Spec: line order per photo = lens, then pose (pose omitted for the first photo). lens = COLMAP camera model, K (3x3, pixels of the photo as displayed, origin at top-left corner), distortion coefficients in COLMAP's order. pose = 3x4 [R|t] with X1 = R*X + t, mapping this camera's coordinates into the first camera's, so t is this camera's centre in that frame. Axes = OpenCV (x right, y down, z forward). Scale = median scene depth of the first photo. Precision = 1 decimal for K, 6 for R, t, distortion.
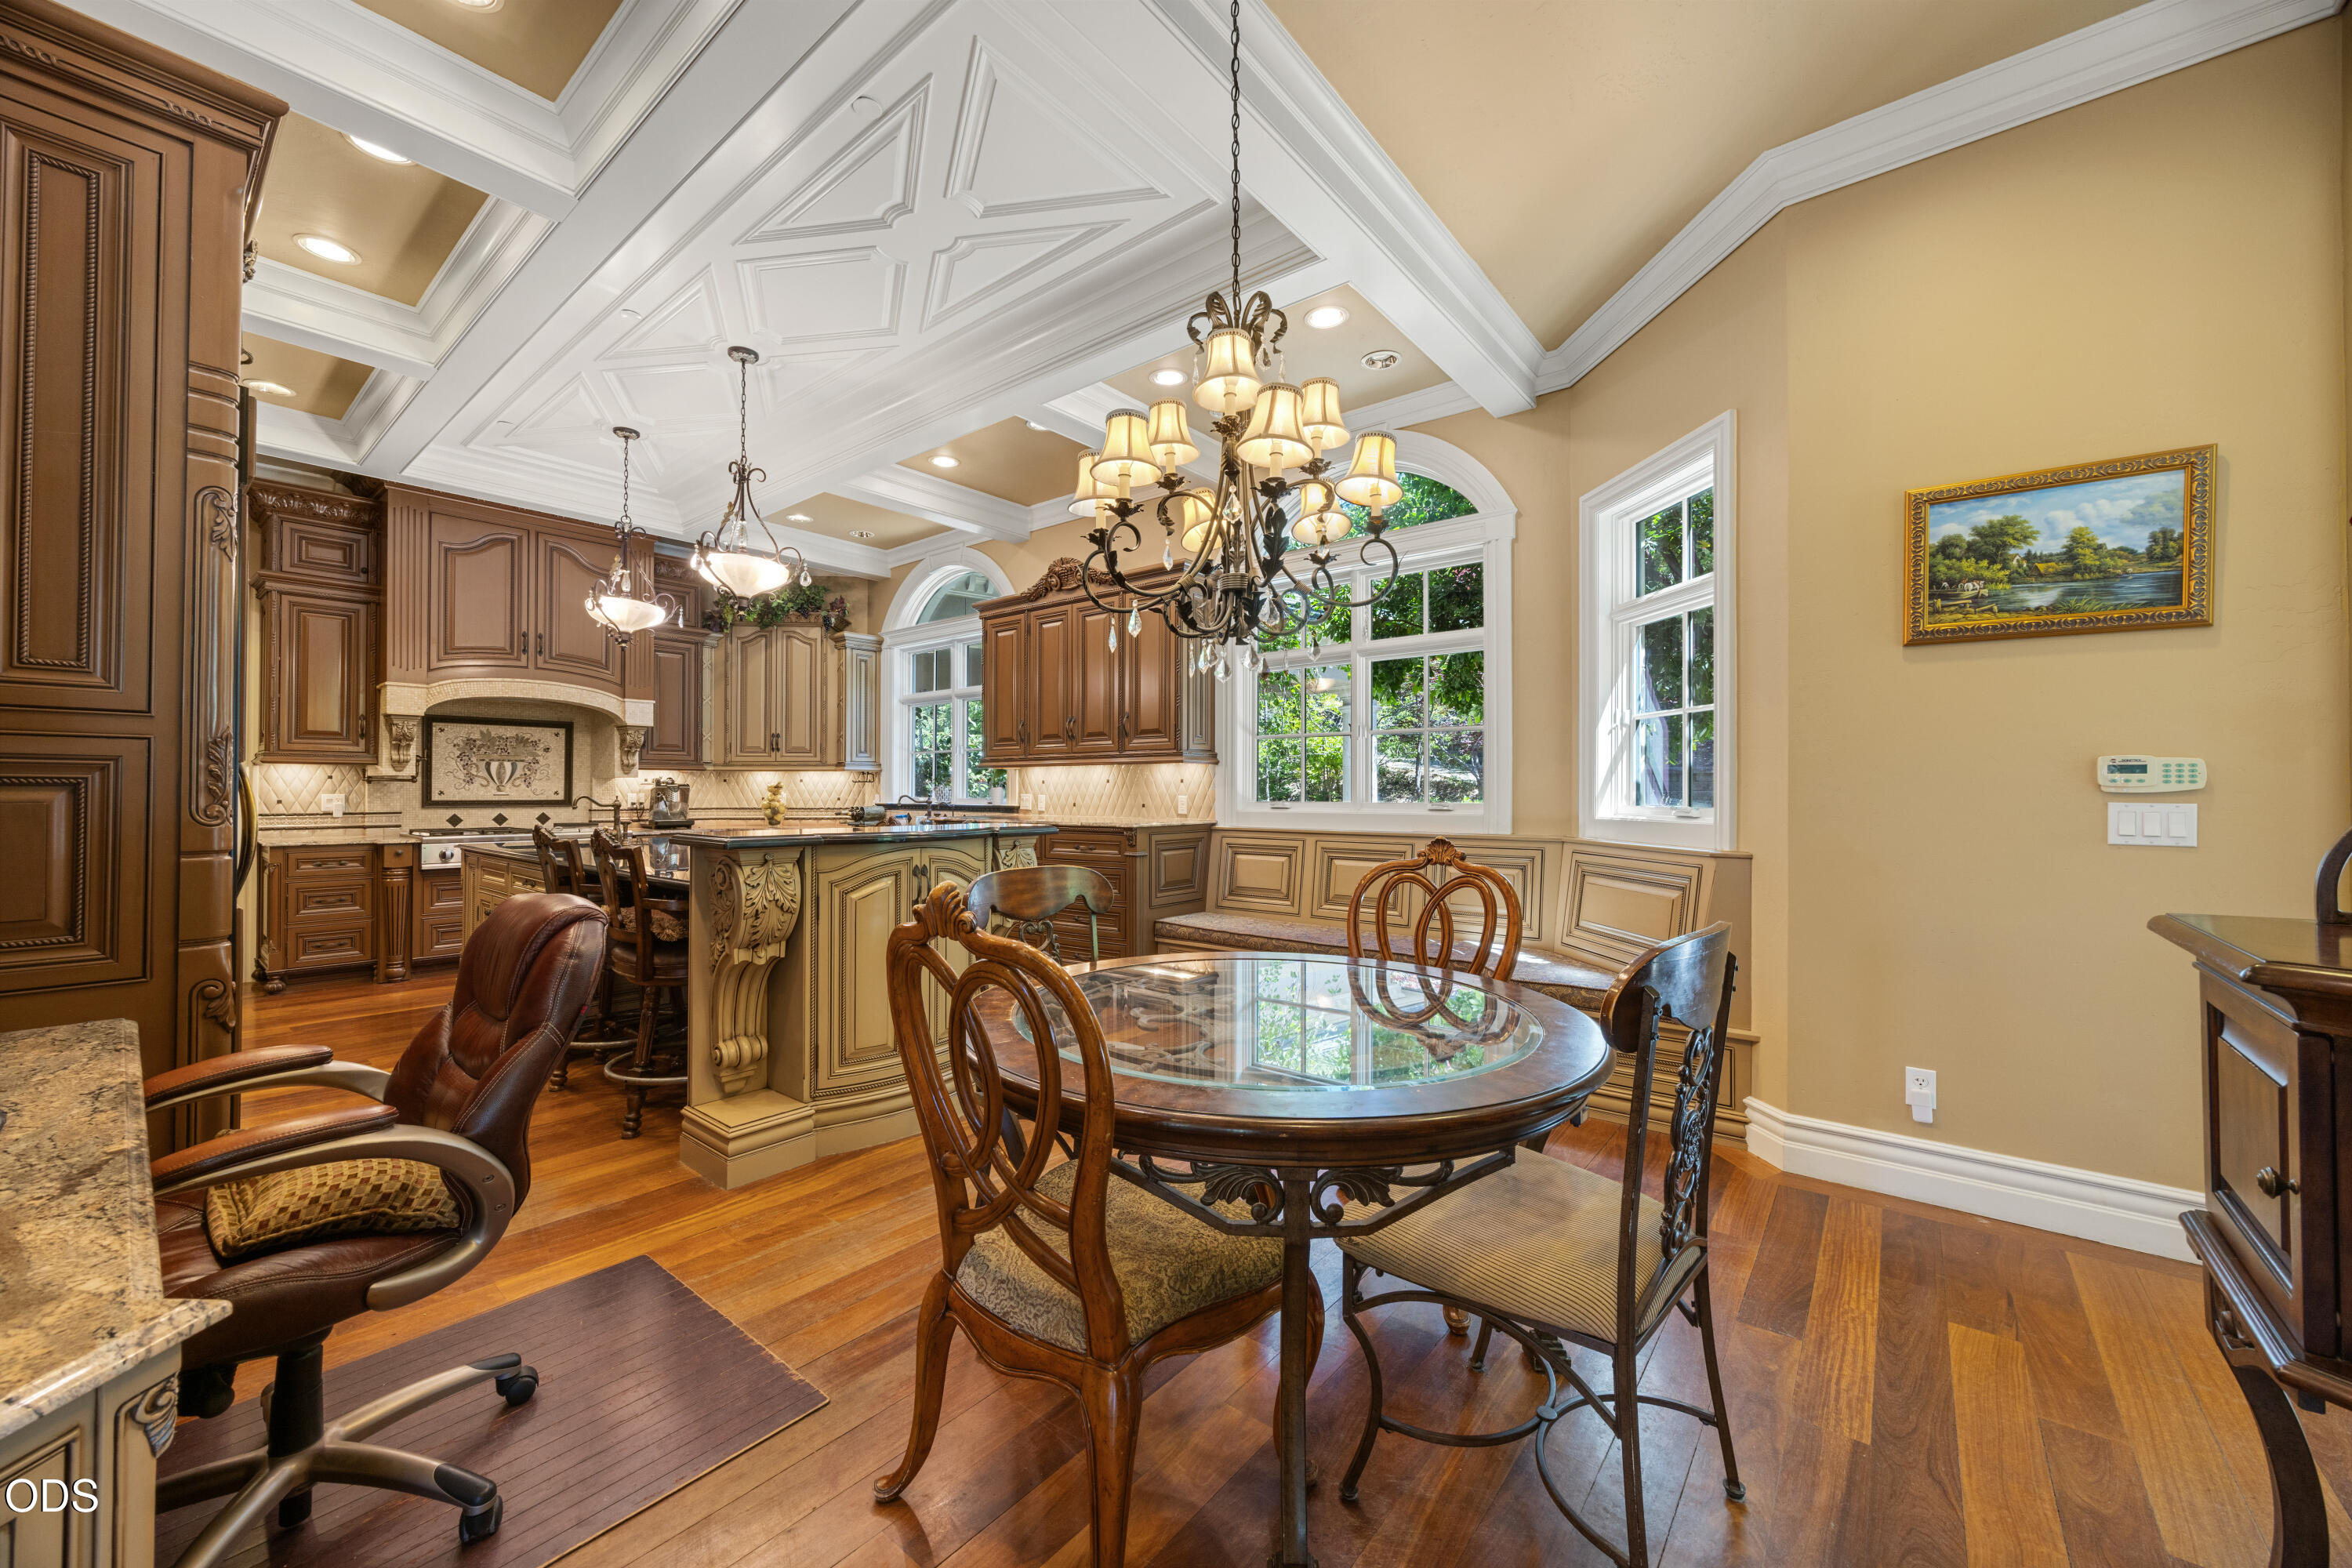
lens RADIAL K [[895.3, 0, 1180.2], [0, 895.3, 782.8], [0, 0, 1]] dist [0.000096, 0.000006]
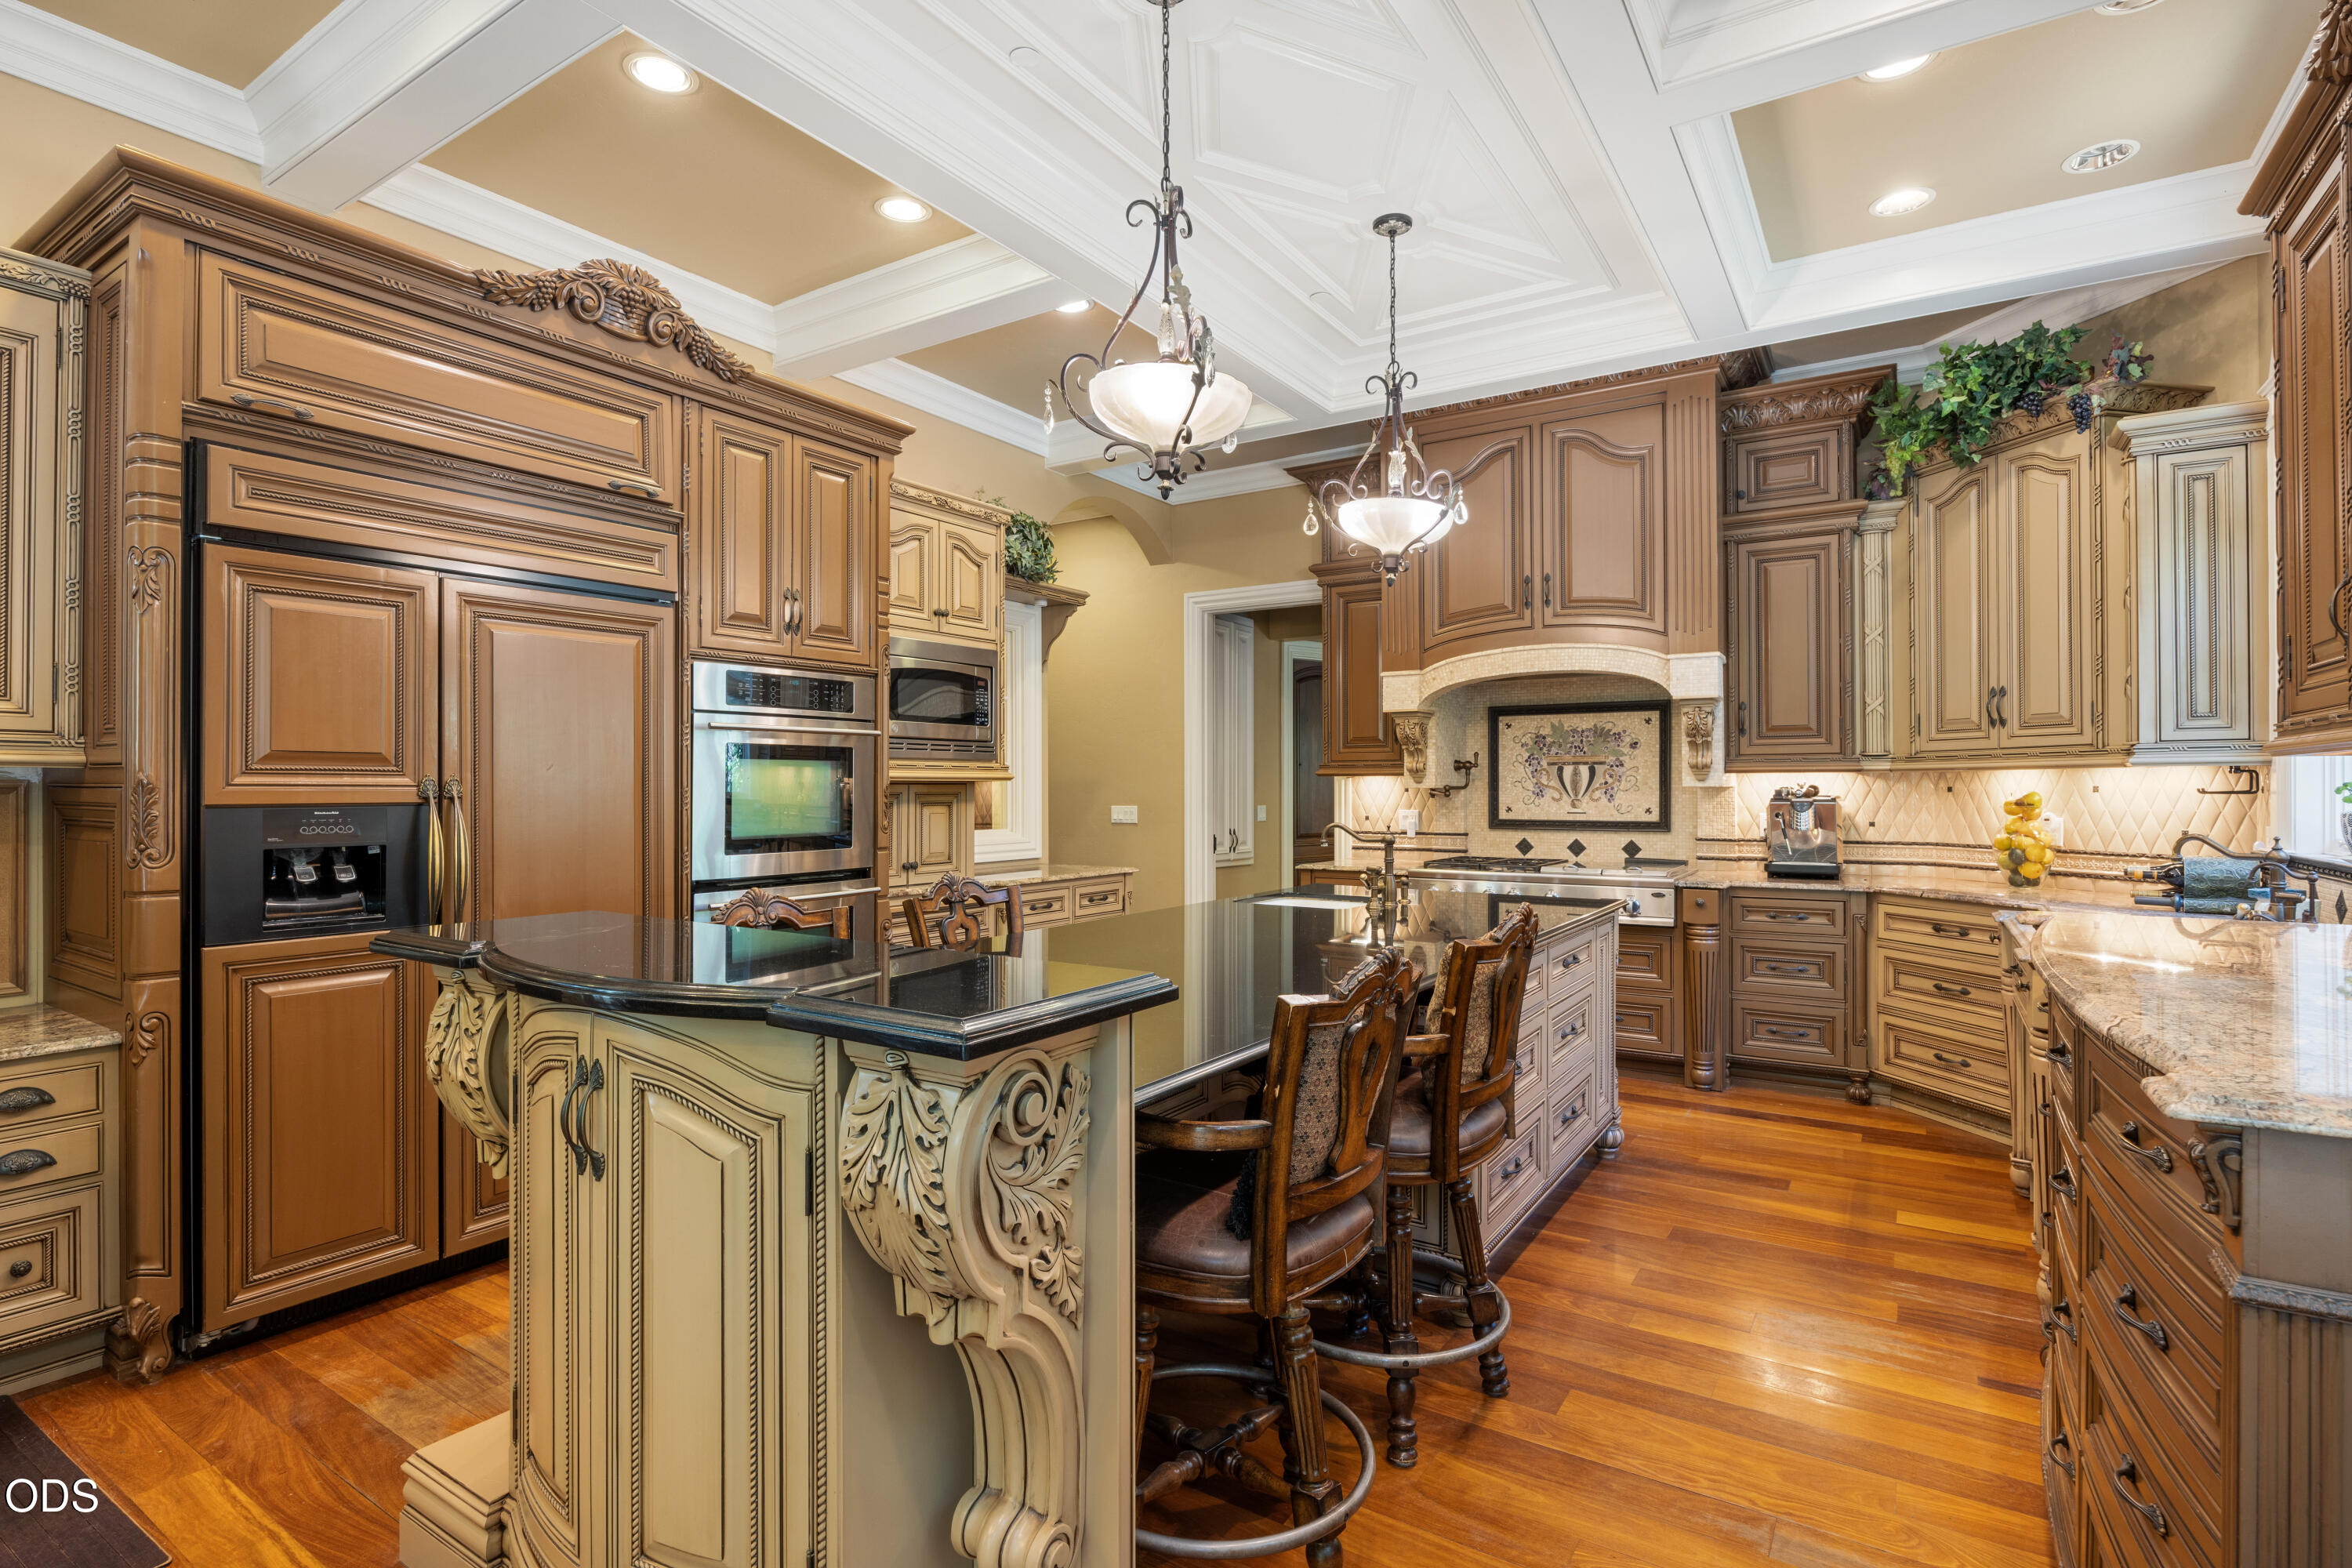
lens RADIAL K [[1153.5, 0, 1176.7], [0, 1153.5, 783.8], [0, 0, 1]] dist [-0.000802, -0.000087]
pose [[0.111928, -0.006046, -0.993698, 0.099712], [0.009830, 0.999939, -0.004976, -0.007652], [0.993668, -0.009211, 0.111981, 0.576479]]
